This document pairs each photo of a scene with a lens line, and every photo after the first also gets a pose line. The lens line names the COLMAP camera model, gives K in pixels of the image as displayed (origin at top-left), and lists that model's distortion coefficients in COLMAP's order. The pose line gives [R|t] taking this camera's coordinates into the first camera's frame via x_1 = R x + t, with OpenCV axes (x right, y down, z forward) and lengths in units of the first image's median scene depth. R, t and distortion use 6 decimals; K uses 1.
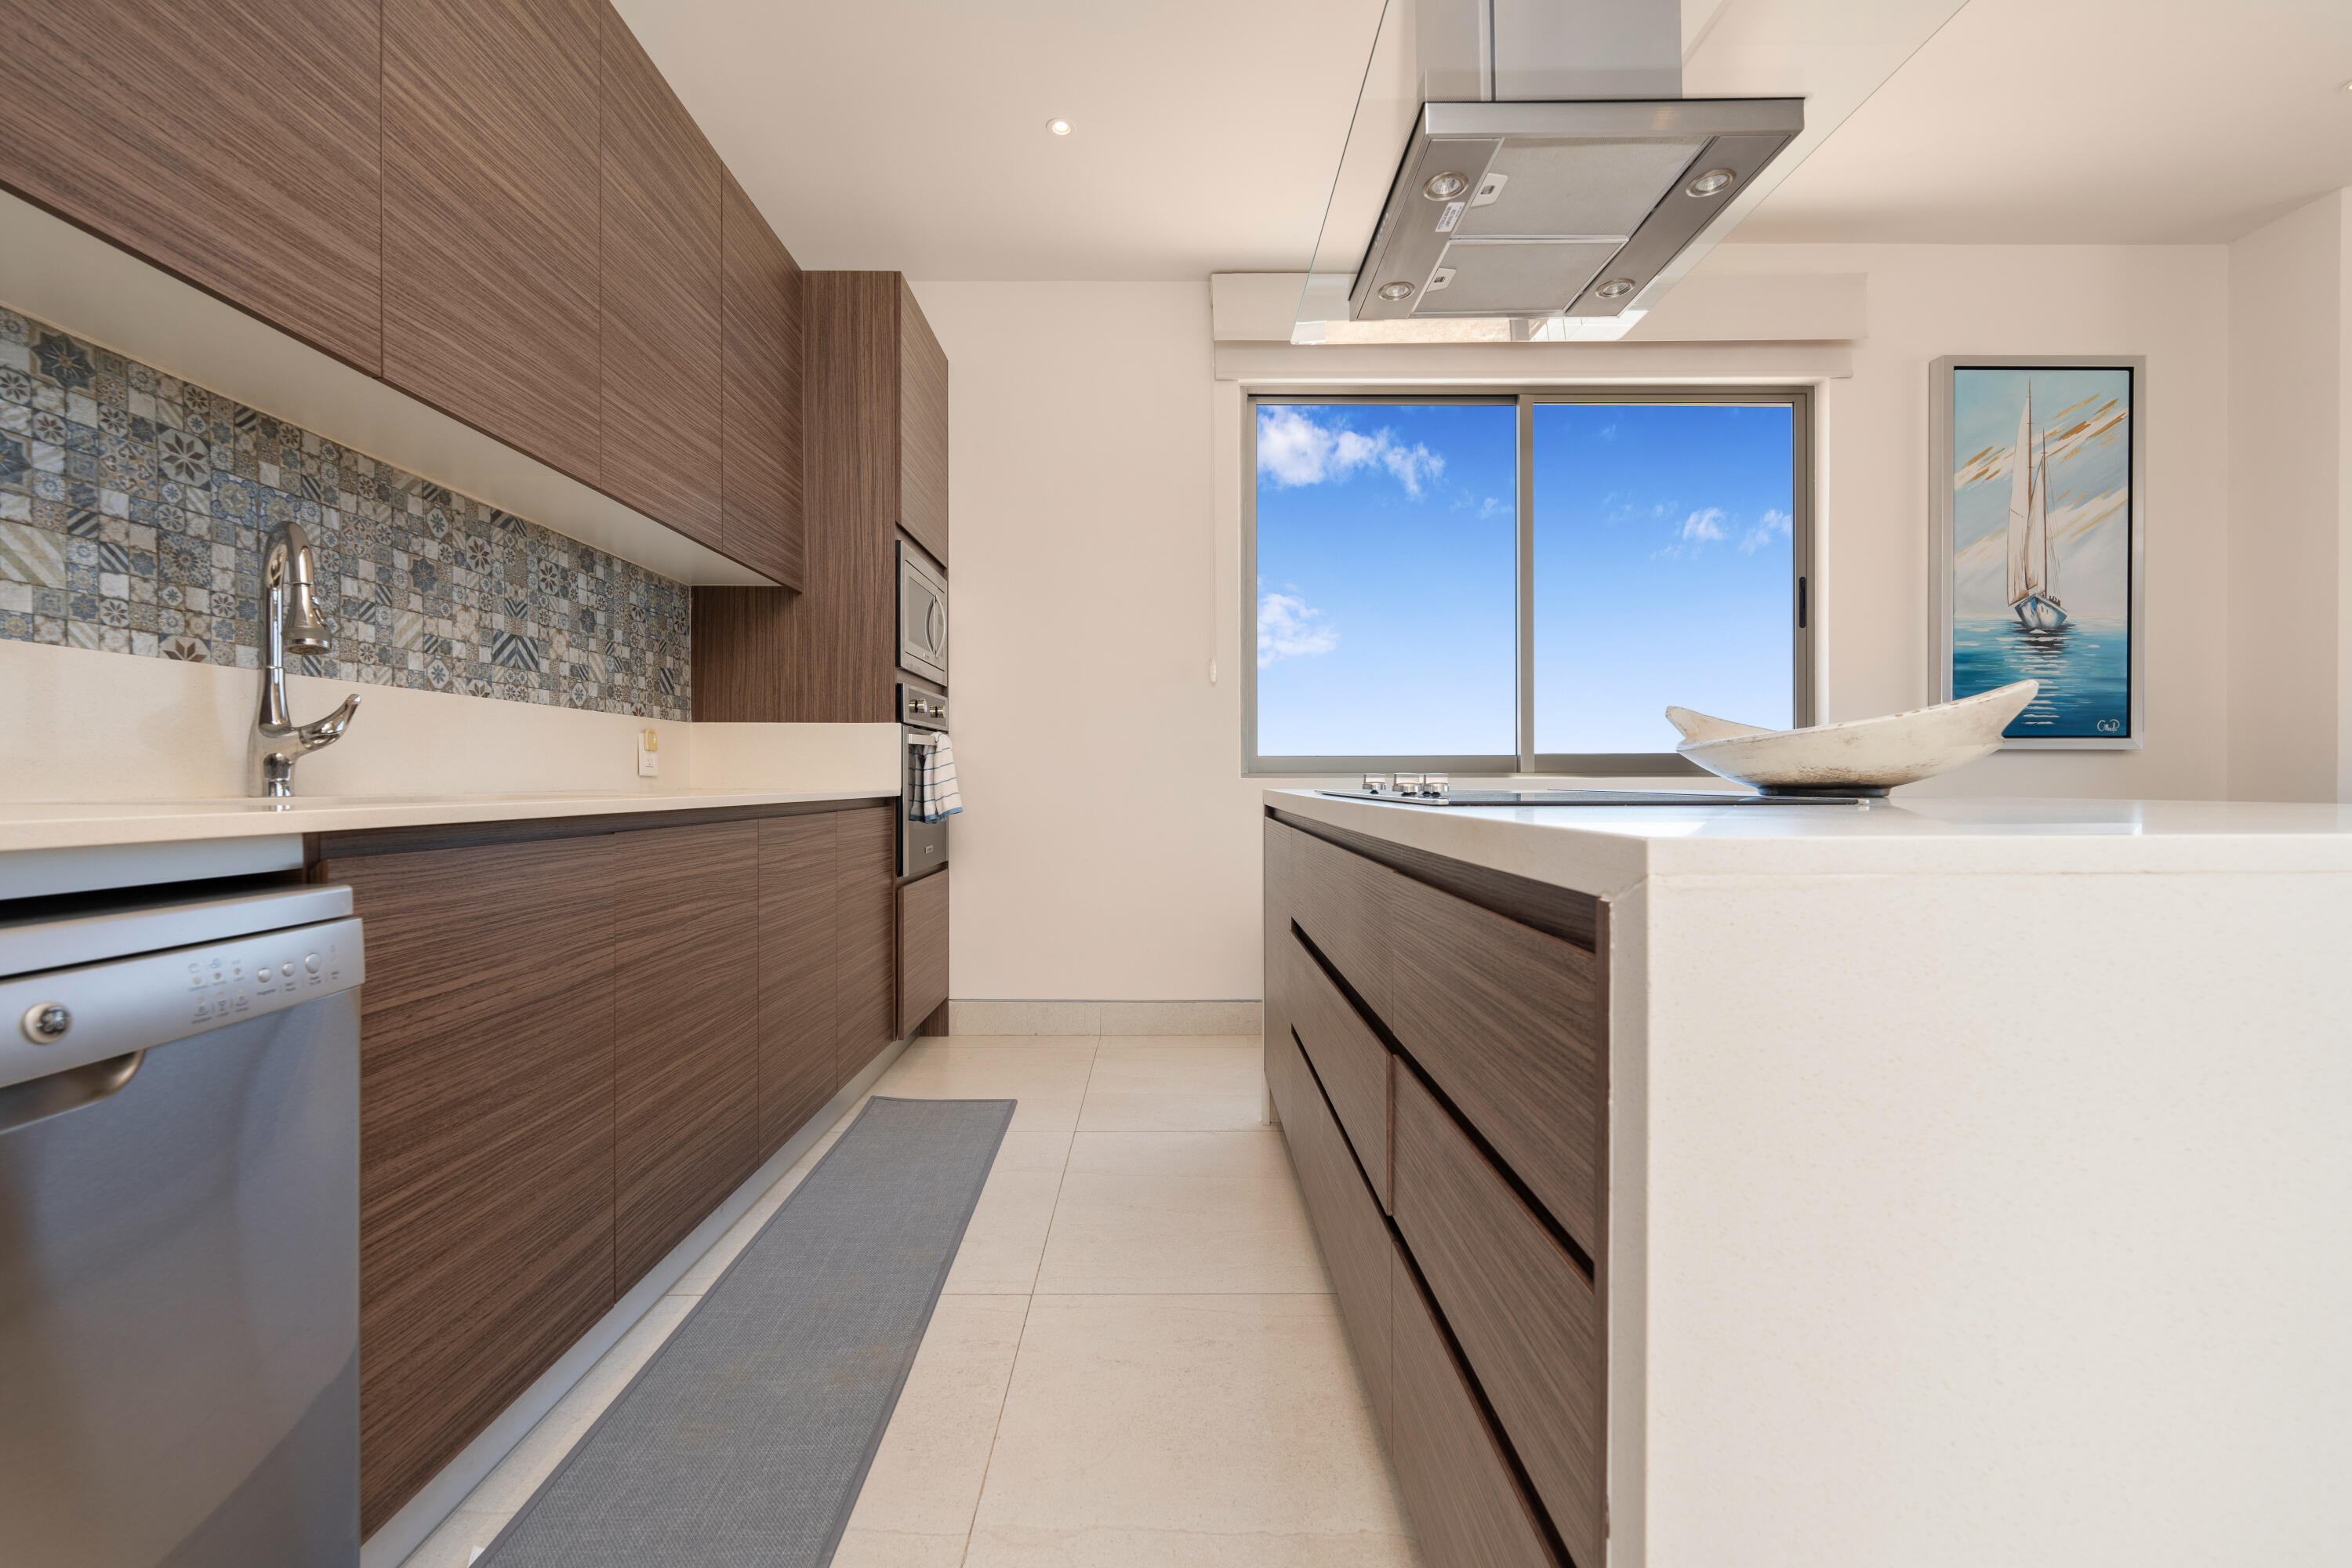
lens RADIAL K [[944.3, 0, 1170.2], [0, 944.3, 786.0], [0, 0, 1]] dist [-0.001396, 0.000360]
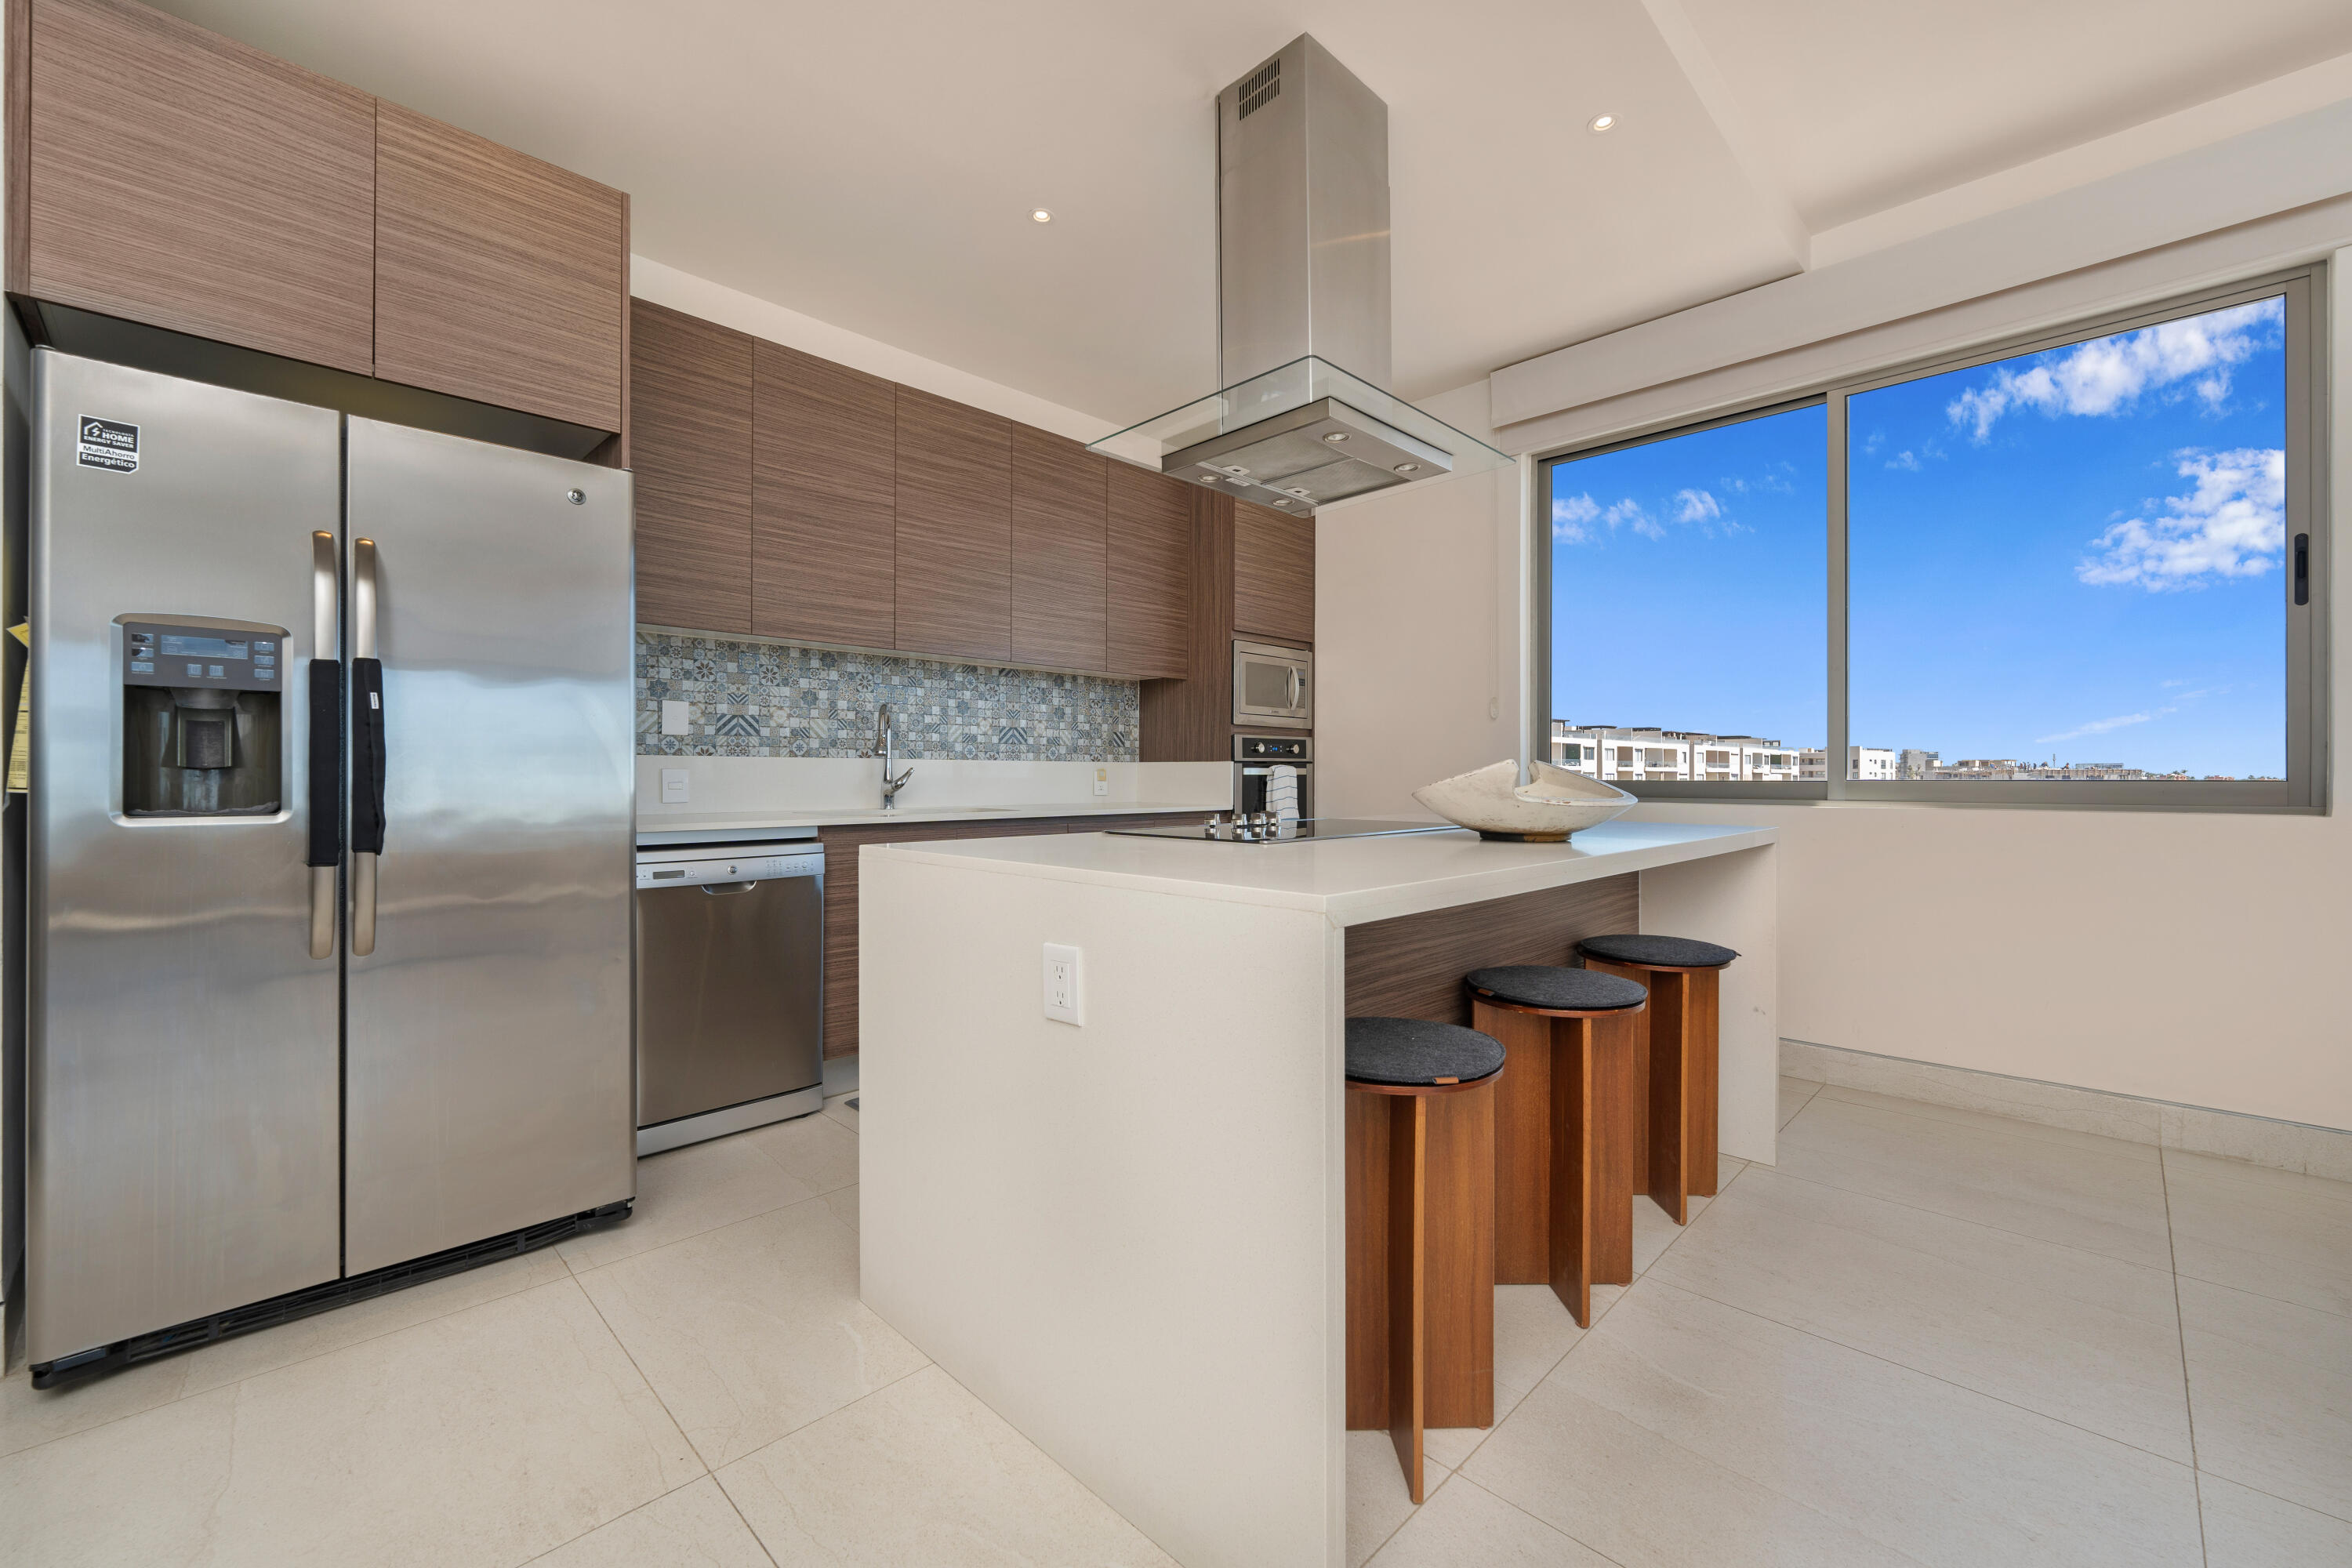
lens RADIAL K [[944.3, 0, 1175.4], [0, 944.3, 774.0], [0, 0, 1]] dist [-0.001396, 0.000360]
pose [[0.704949, 0.001588, -0.709256, 0.595651], [-0.006631, 0.999969, -0.004352, -0.032769], [0.709227, 0.007772, 0.704938, -0.106819]]
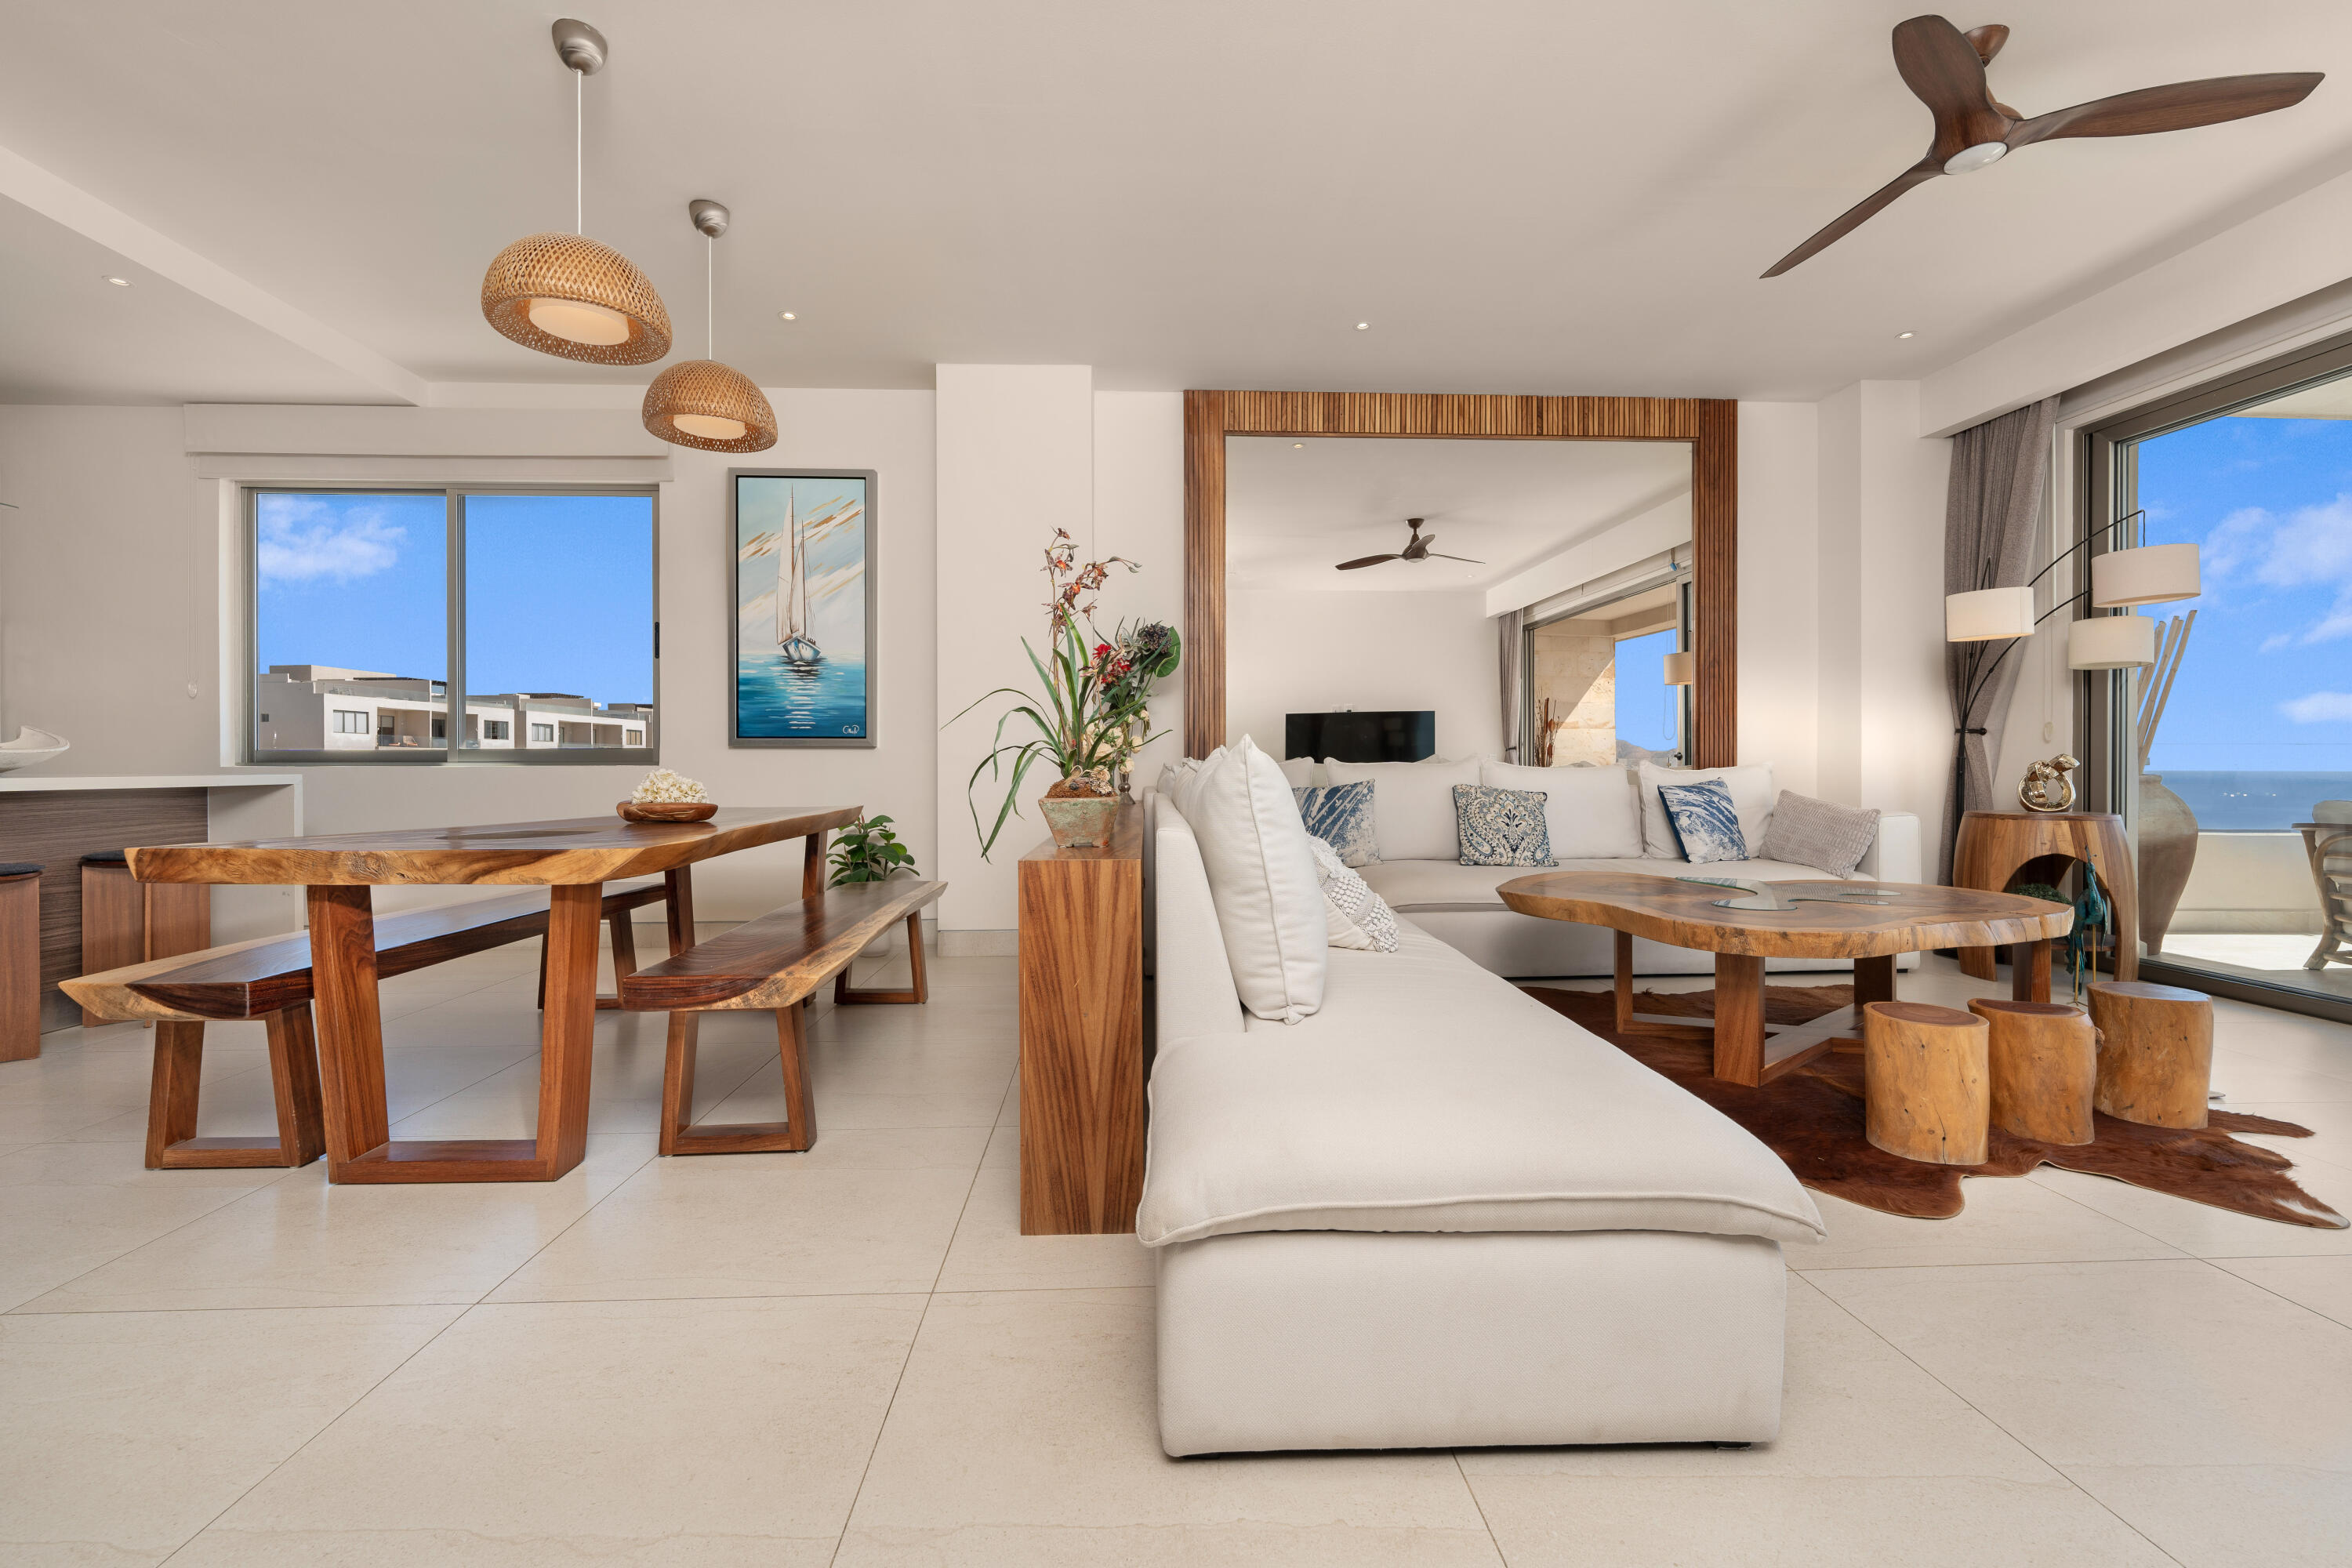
lens RADIAL K [[944.3, 0, 1160.3], [0, 944.3, 771.7], [0, 0, 1]] dist [-0.001396, 0.000360]
pose [[0.999403, 0.000719, 0.034529, 1.417357], [-0.000782, 0.999998, 0.001802, -0.003667], [-0.034528, -0.001828, 0.999402, -0.436237]]
